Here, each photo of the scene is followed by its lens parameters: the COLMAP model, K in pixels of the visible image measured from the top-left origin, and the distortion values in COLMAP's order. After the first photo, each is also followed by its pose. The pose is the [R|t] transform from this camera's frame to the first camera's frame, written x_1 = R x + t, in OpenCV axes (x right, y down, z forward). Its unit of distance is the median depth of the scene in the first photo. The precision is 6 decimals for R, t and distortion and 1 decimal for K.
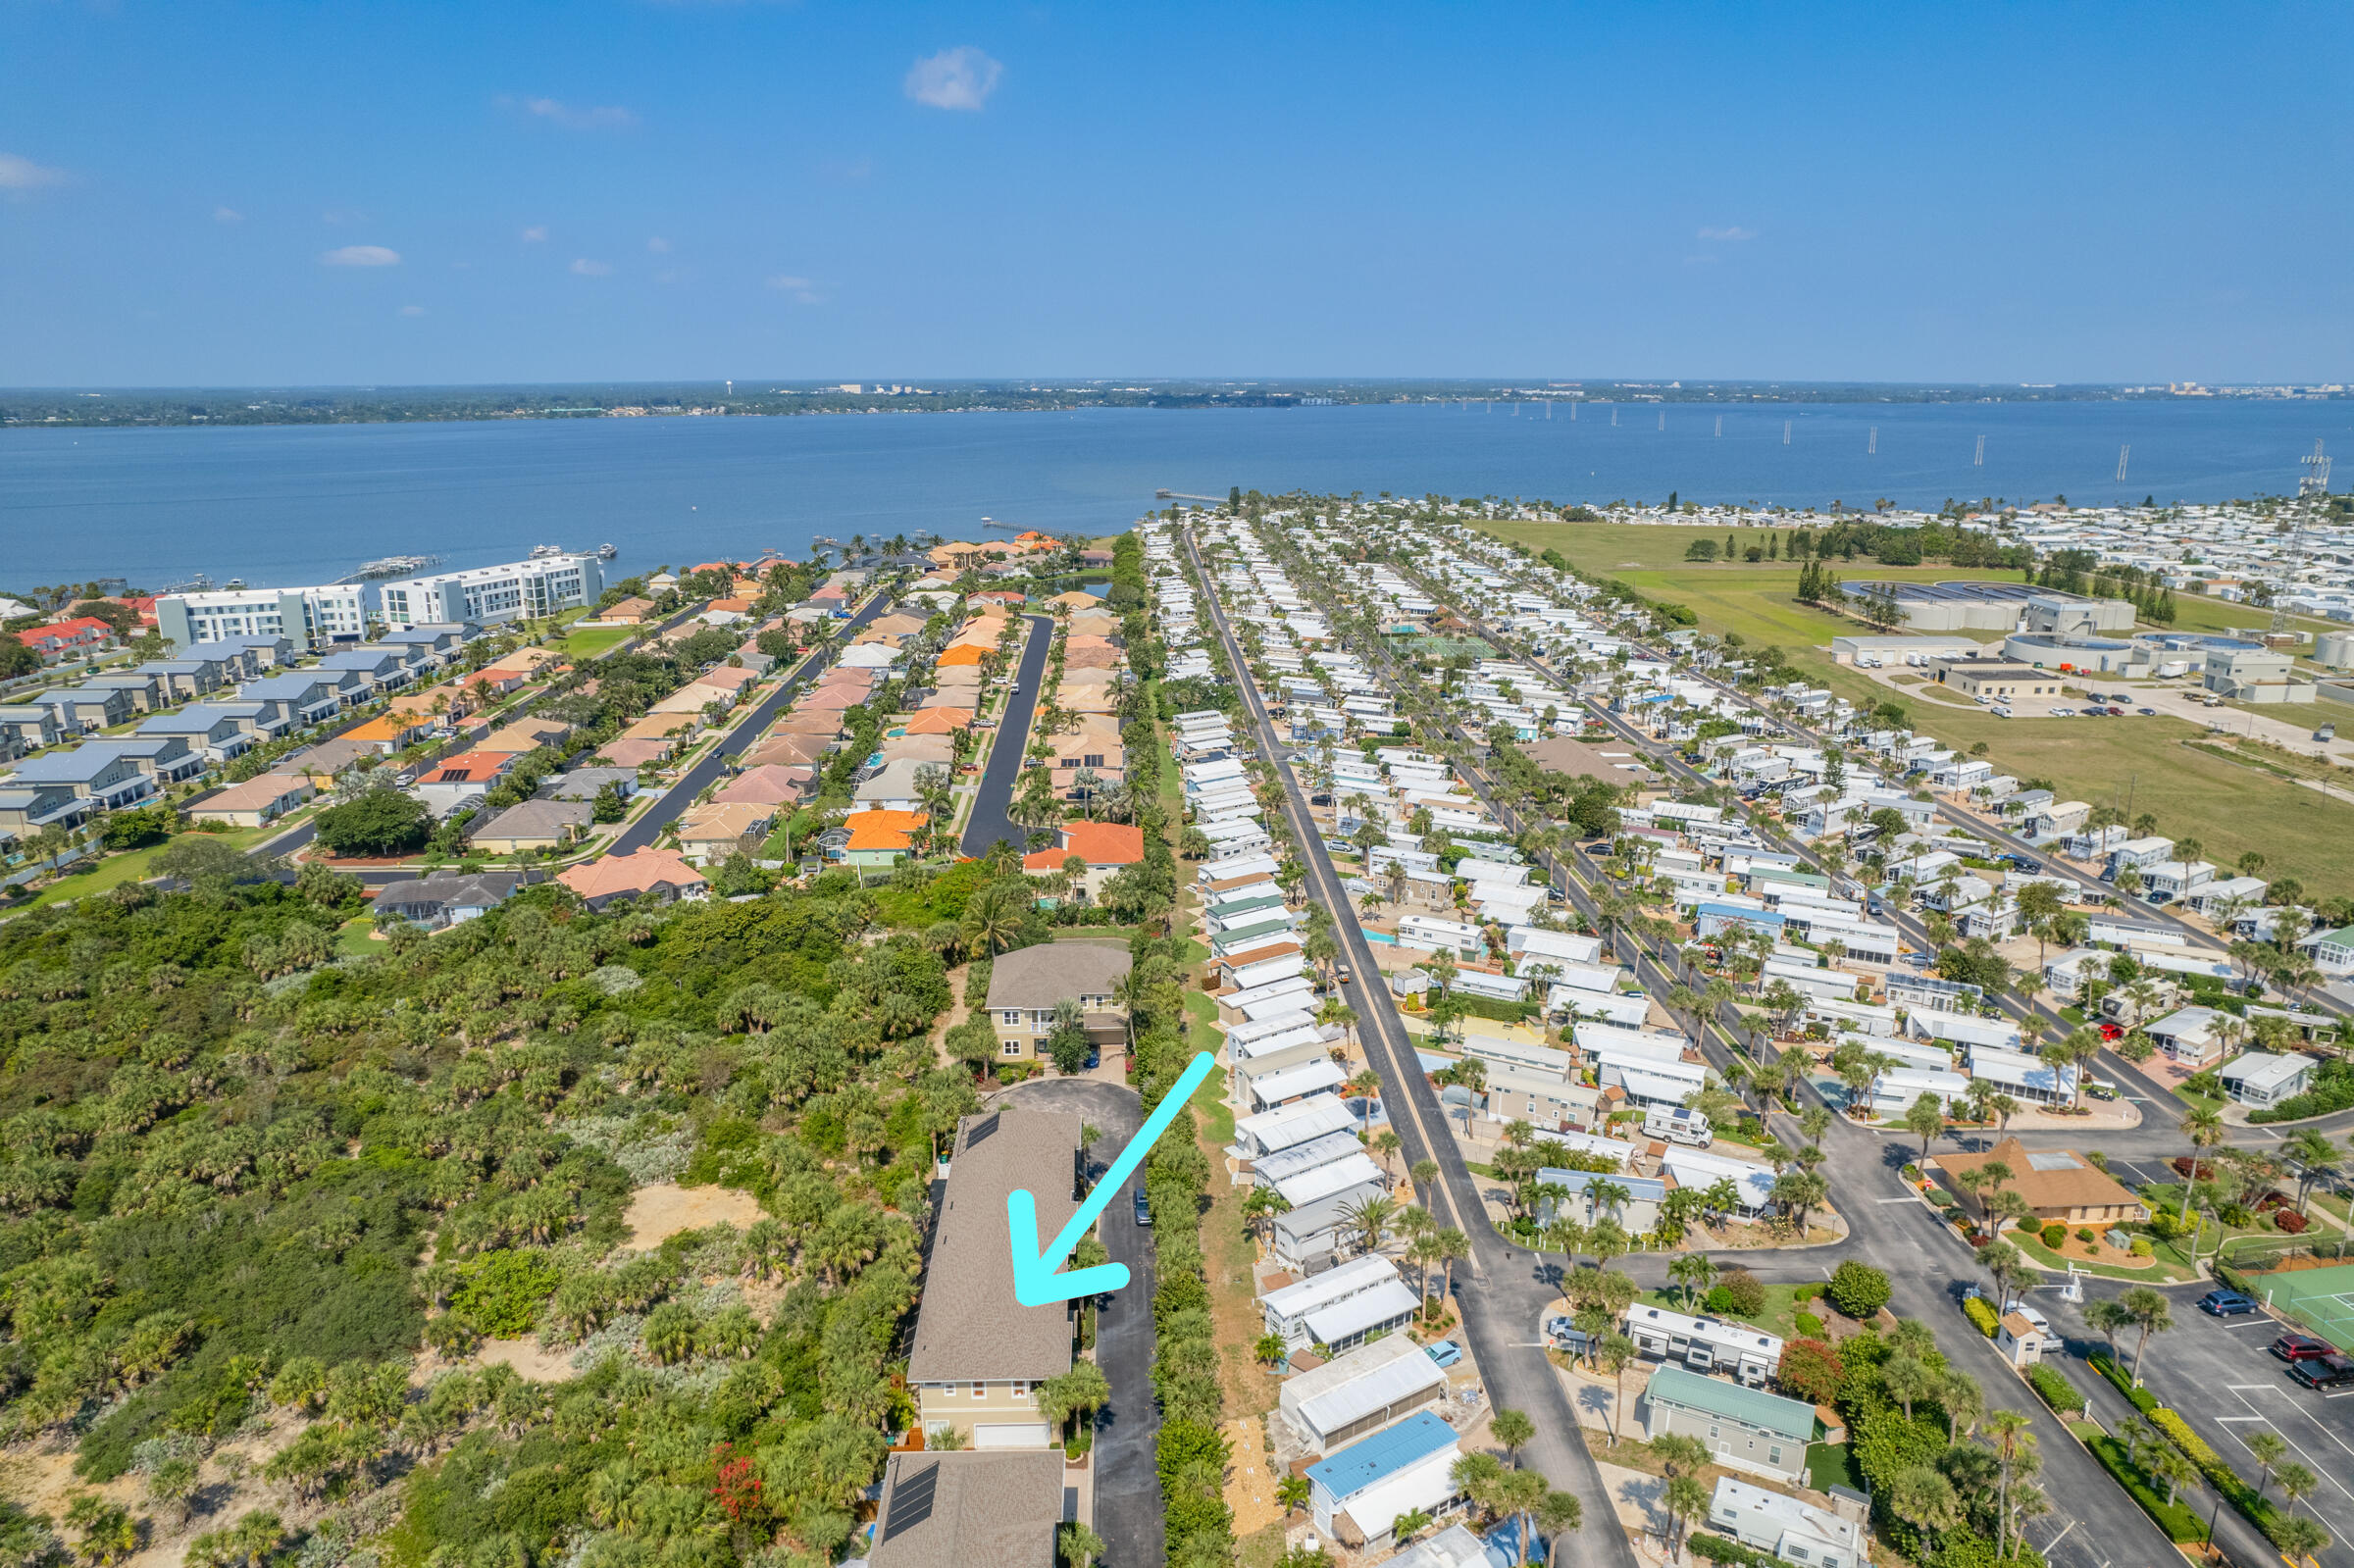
lens RADIAL K [[1502.8, 0, 1173.3], [0, 1502.8, 782.6], [0, 0, 1]] dist [-0.046900, 0.023966]
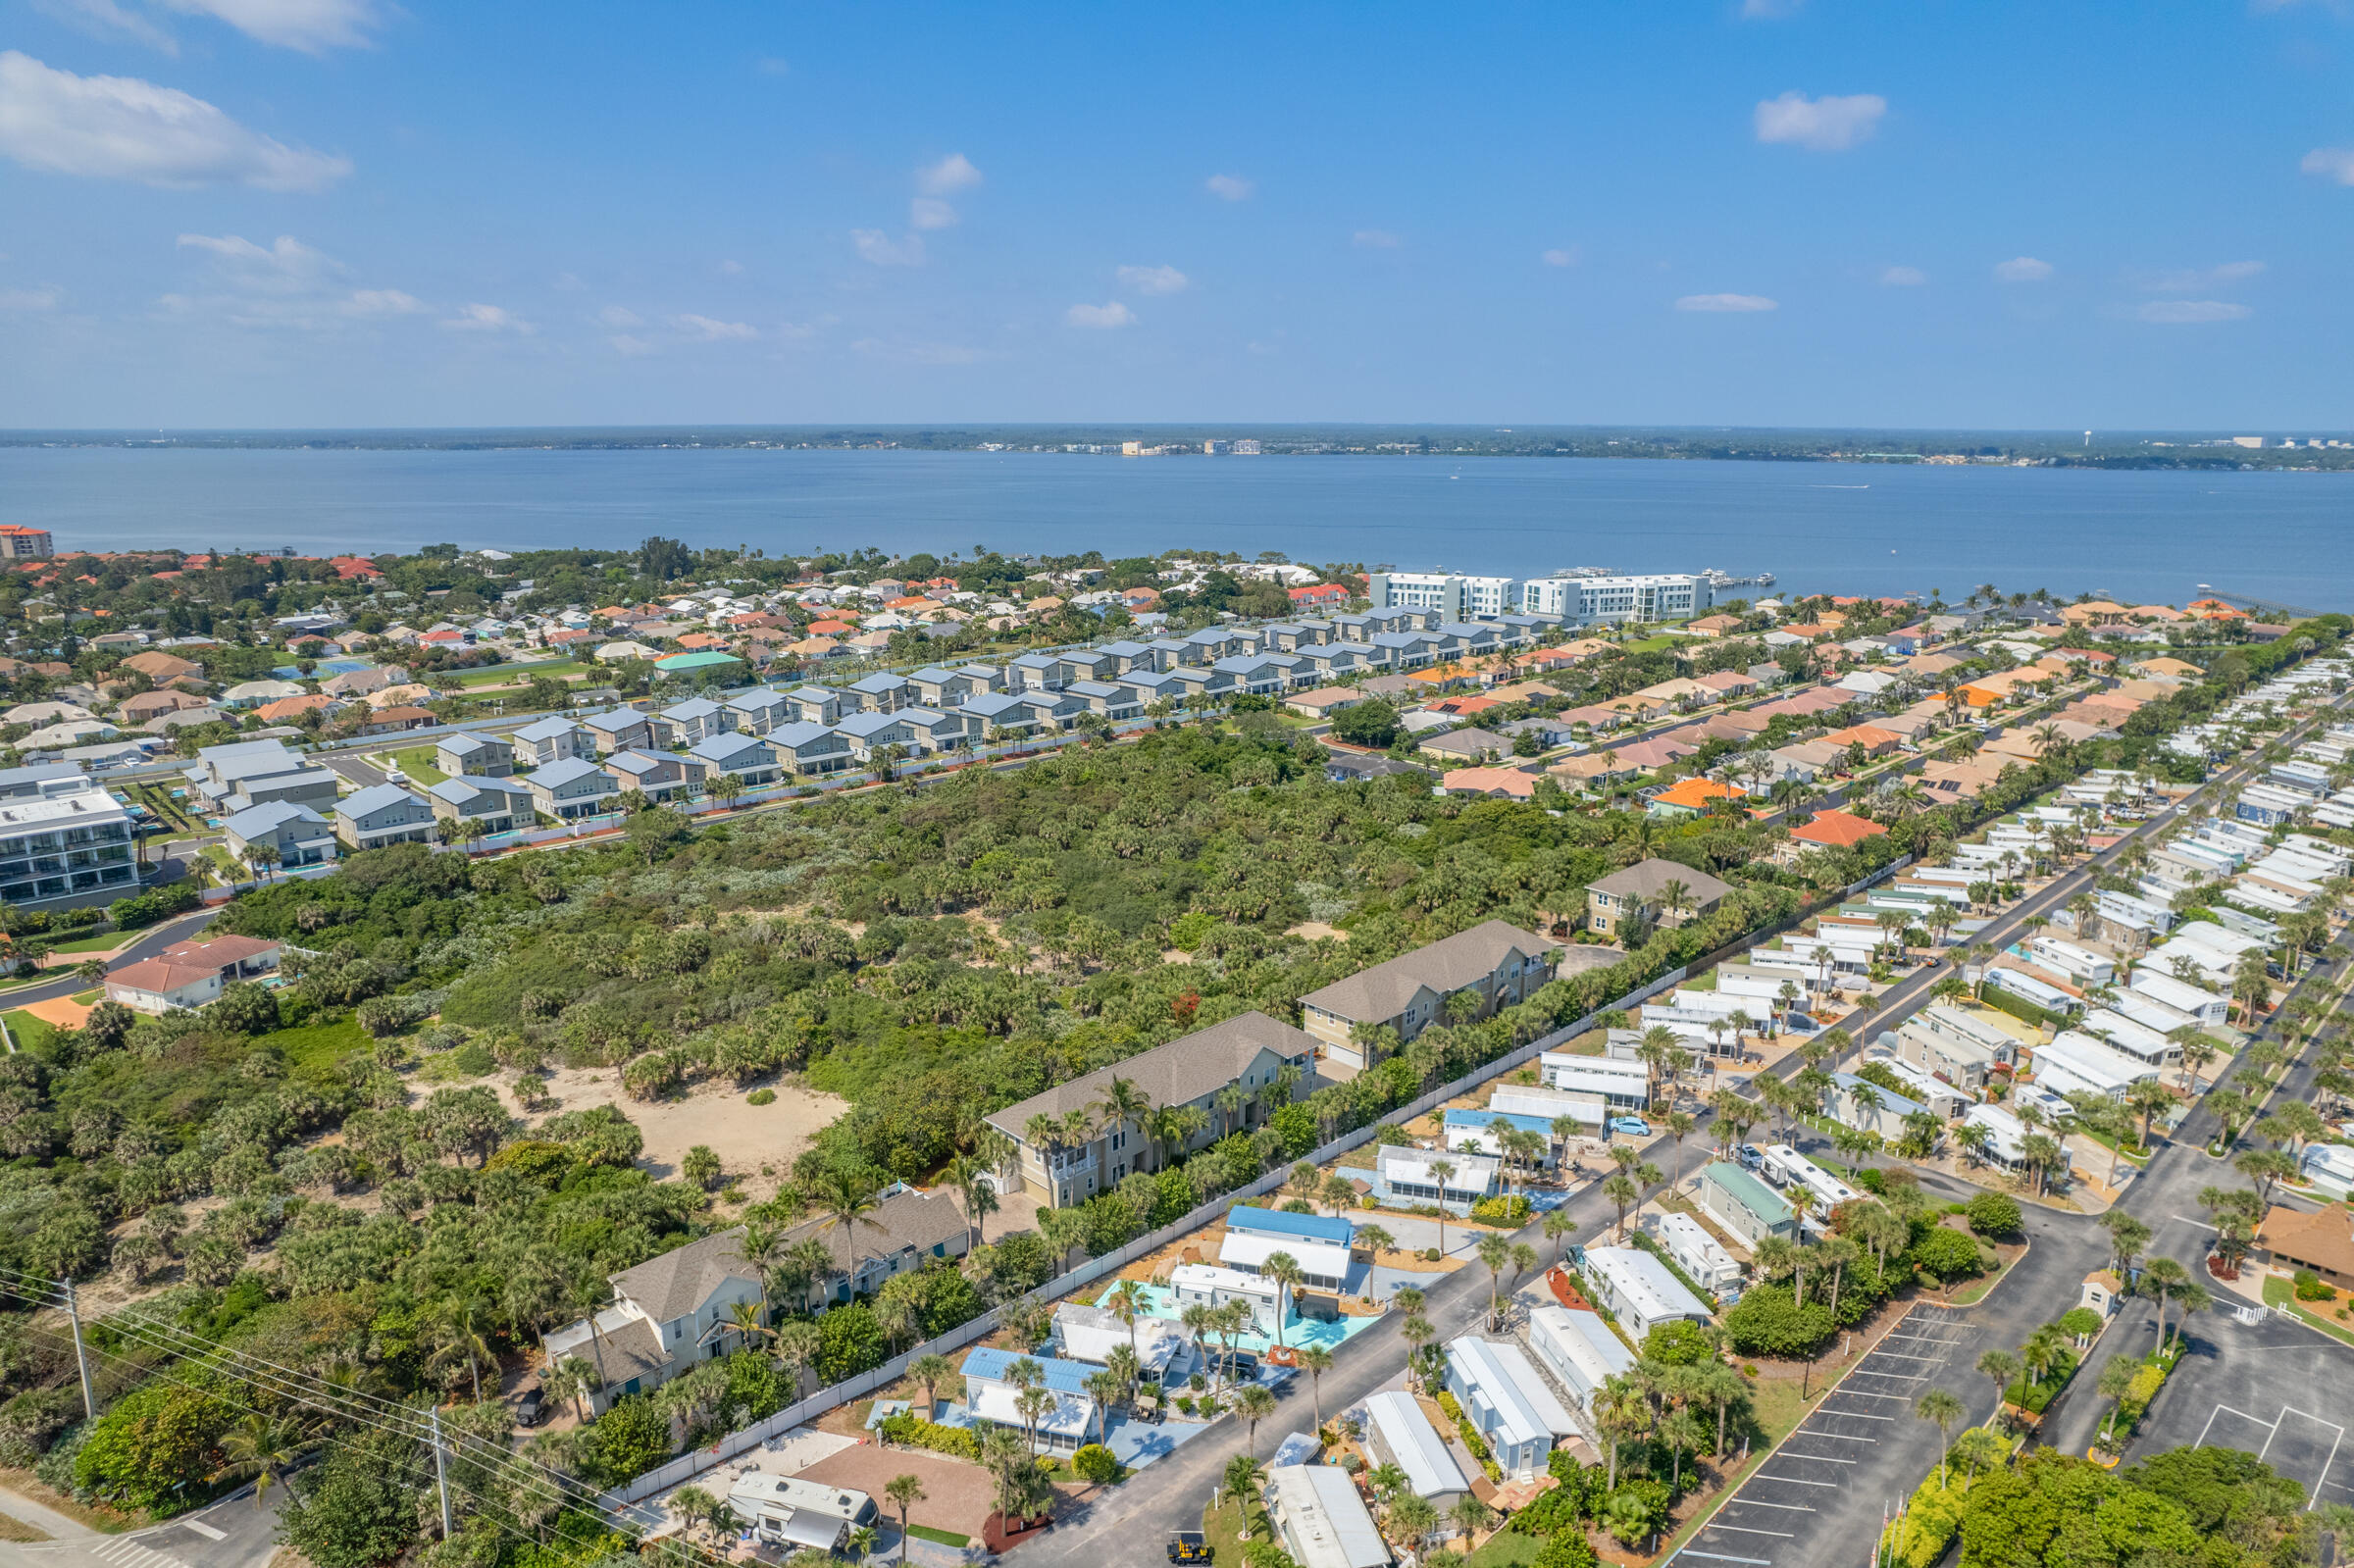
lens RADIAL K [[1502.8, 0, 1176.5], [0, 1502.8, 786.3], [0, 0, 1]] dist [-0.046900, 0.023966]
pose [[0.673363, 0.180049, -0.717053, 0.216808], [-0.198505, 0.978308, 0.059240, 0.021091], [0.712165, 0.102448, 0.694497, -0.074196]]
